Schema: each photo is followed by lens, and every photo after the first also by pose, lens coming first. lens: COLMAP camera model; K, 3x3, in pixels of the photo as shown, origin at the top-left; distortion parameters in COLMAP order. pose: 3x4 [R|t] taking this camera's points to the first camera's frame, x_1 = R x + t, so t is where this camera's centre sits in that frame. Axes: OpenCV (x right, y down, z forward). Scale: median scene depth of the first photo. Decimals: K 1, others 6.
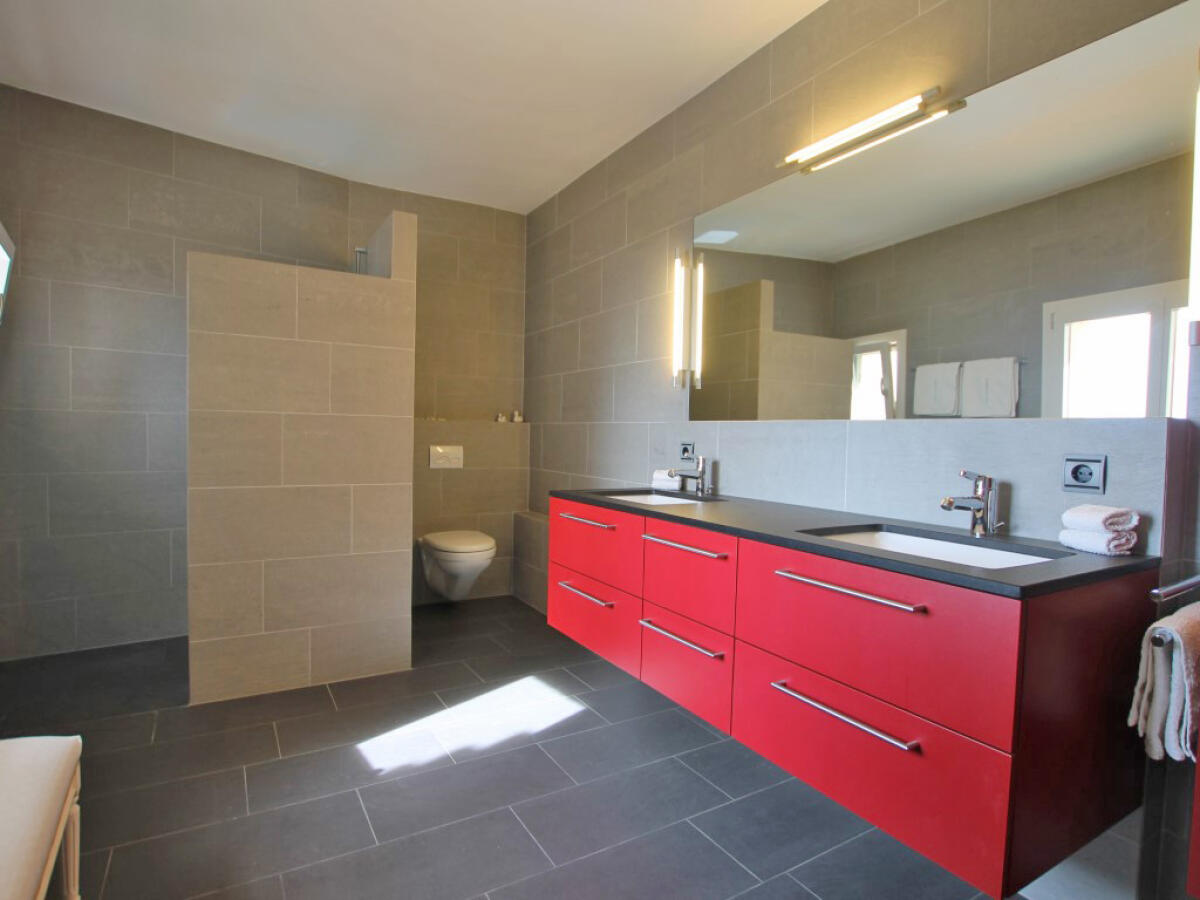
lens RADIAL K [[646.4, 0, 609.4], [0, 646.4, 453.2], [0, 0, 1]] dist [-0.005590, -0.000582]
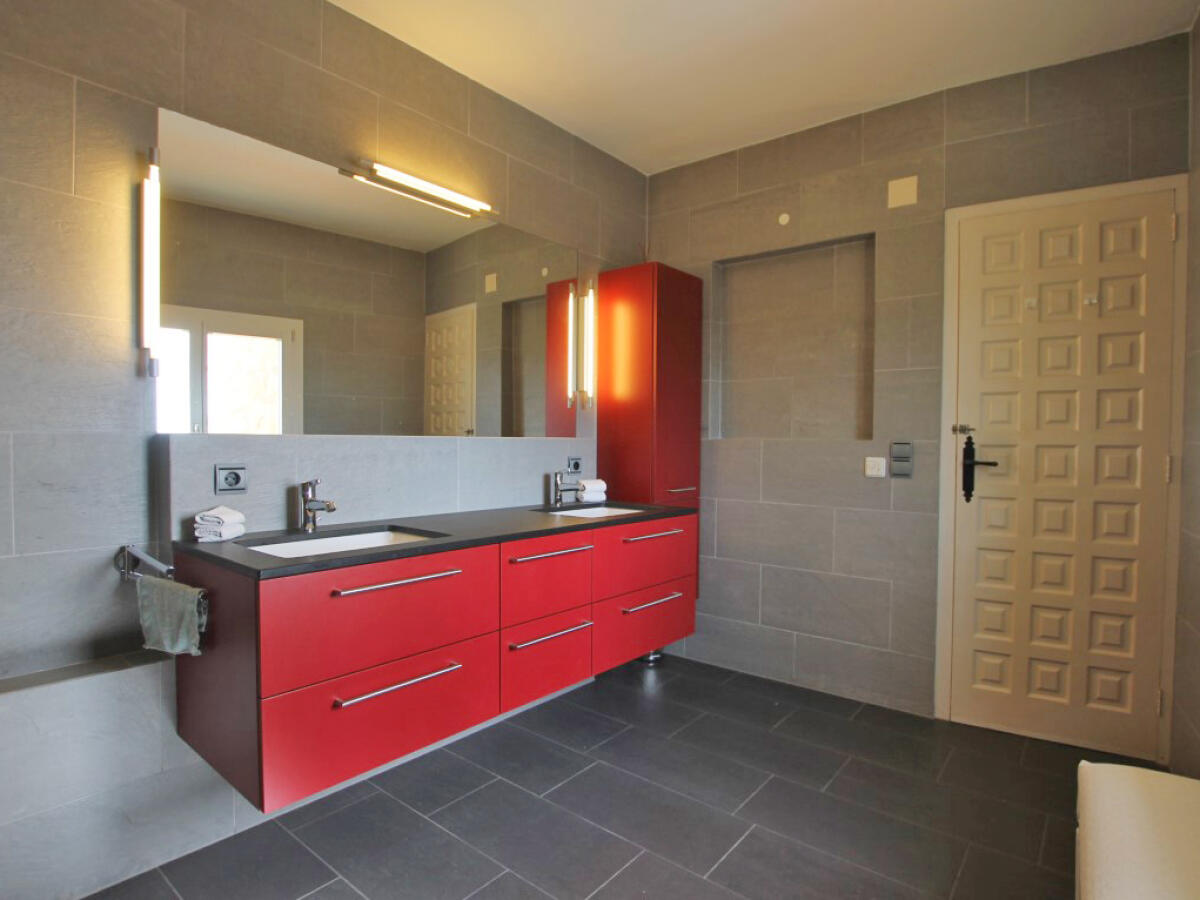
lens RADIAL K [[646.4, 0, 606.6], [0, 646.4, 452.2], [0, 0, 1]] dist [-0.005590, -0.000582]
pose [[-0.336109, -0.041413, 0.940912, -0.890588], [0.009016, 0.998846, 0.047184, -0.079822], [-0.941780, 0.024342, -0.335348, 1.167910]]
